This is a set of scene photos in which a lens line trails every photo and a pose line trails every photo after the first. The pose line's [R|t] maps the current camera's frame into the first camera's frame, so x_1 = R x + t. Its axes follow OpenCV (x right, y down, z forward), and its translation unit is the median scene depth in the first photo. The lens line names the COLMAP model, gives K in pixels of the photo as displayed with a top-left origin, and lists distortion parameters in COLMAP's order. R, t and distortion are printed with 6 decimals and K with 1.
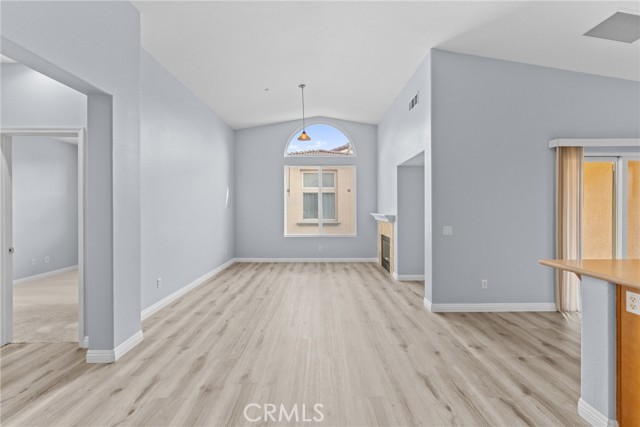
lens RADIAL K [[260.2, 0, 318.9], [0, 260.2, 208.5], [0, 0, 1]] dist [-0.001749, 0.001047]
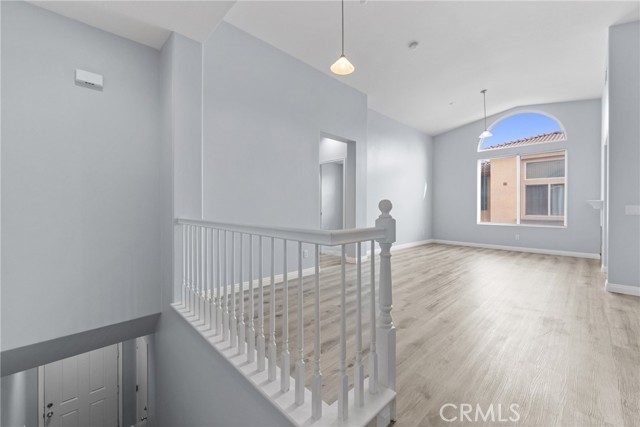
lens RADIAL K [[260.2, 0, 321.3], [0, 260.2, 209.9], [0, 0, 1]] dist [-0.001749, 0.001047]
pose [[0.697742, 0.010983, -0.716264, 0.424378], [-0.006470, 0.999938, 0.009031, 0.091031], [0.716319, -0.001667, 0.697770, -0.541598]]
